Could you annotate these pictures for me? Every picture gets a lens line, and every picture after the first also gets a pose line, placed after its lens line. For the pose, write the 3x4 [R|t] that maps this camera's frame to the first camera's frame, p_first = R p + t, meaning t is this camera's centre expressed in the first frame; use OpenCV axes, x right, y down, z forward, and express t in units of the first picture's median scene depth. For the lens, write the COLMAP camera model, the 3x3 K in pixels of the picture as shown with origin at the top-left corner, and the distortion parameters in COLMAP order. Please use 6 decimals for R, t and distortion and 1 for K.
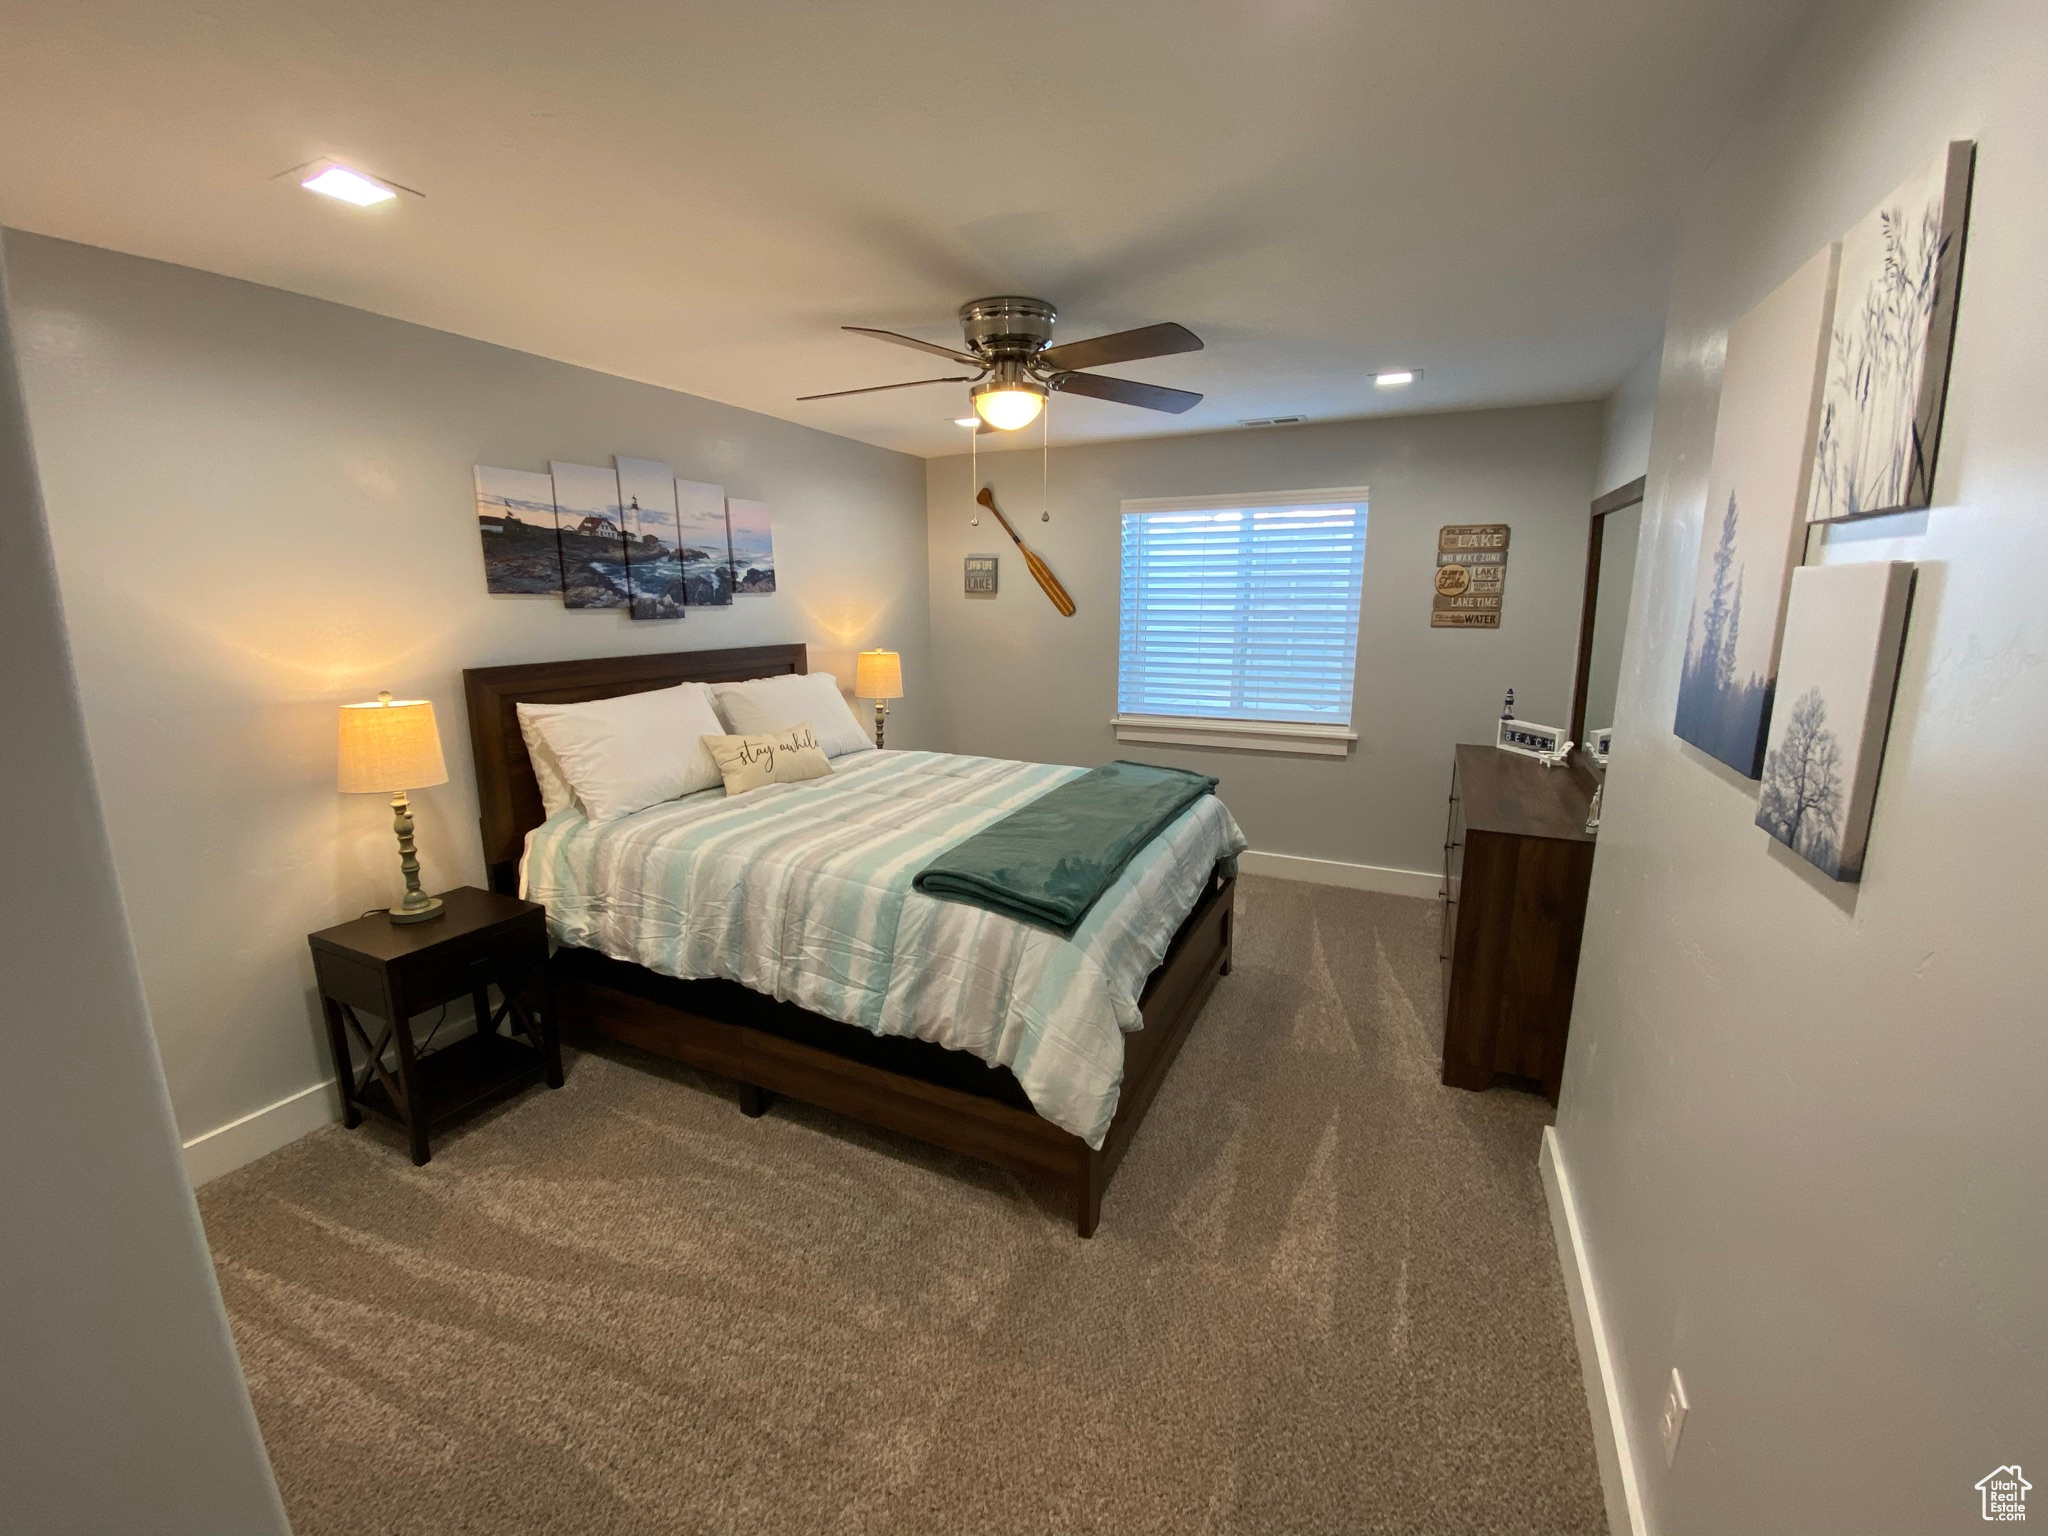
lens RADIAL K [[836.3, 0, 1031.3], [0, 836.3, 754.0], [0, 0, 1]] dist [0.008351, -0.015381]
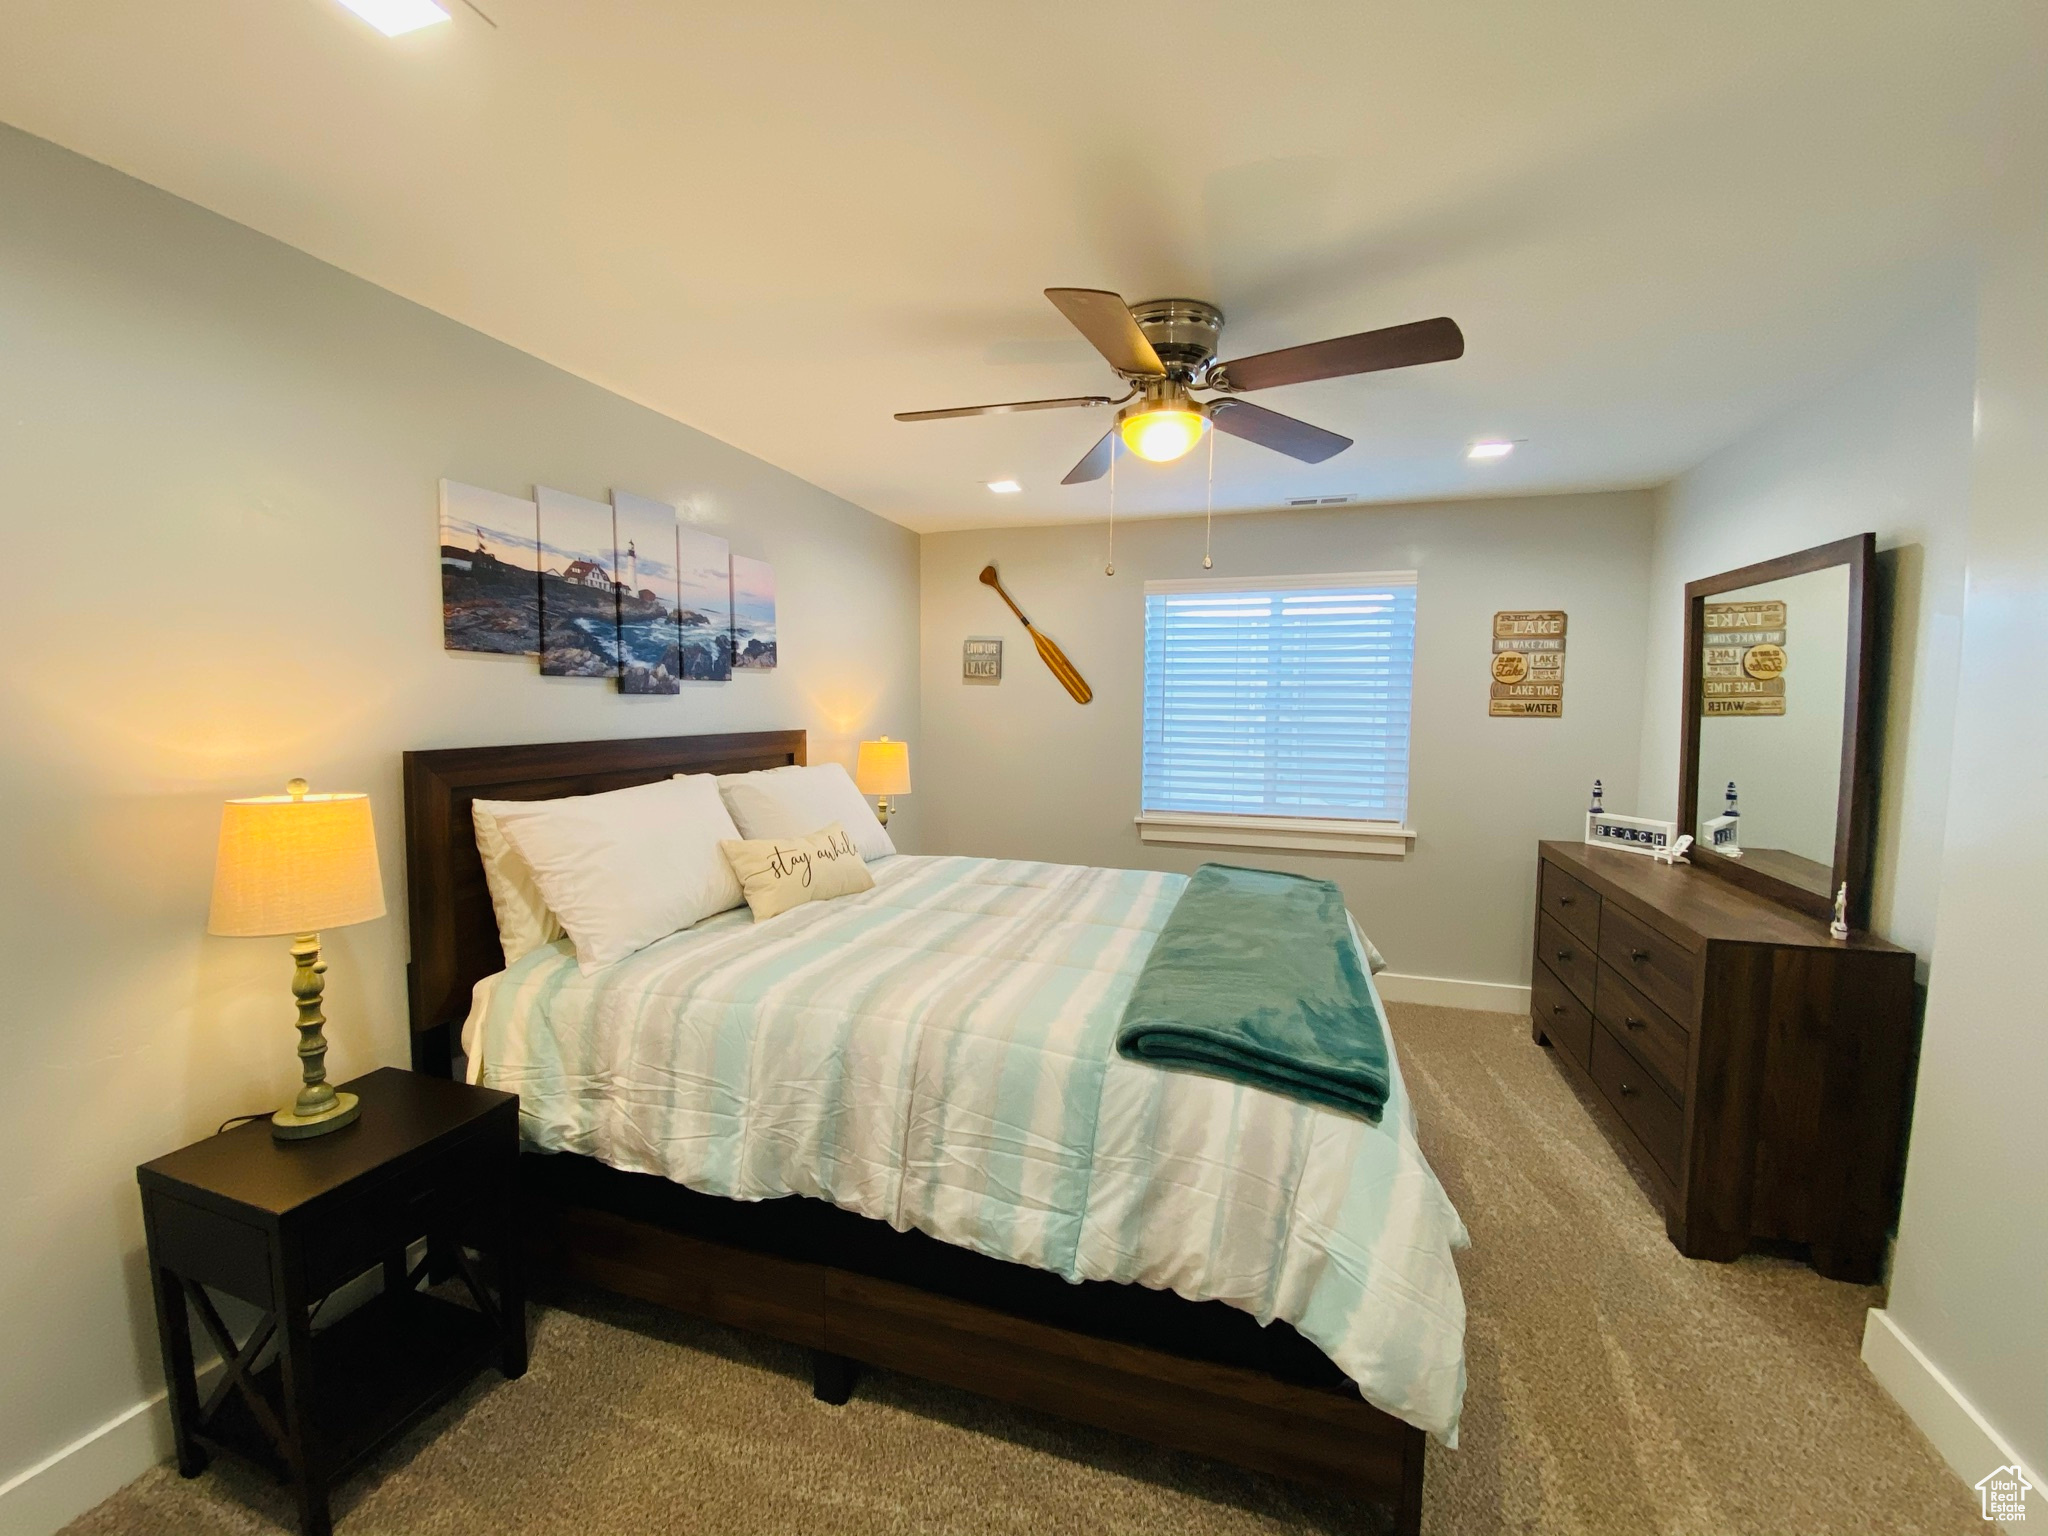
lens RADIAL K [[836.3, 0, 1036.2], [0, 836.3, 753.8], [0, 0, 1]] dist [0.008351, -0.015381]
pose [[0.990477, 0.000977, 0.137677, -0.258264], [0.015961, 0.992417, -0.121874, -0.004238], [-0.136752, 0.122910, 0.982951, 0.241632]]
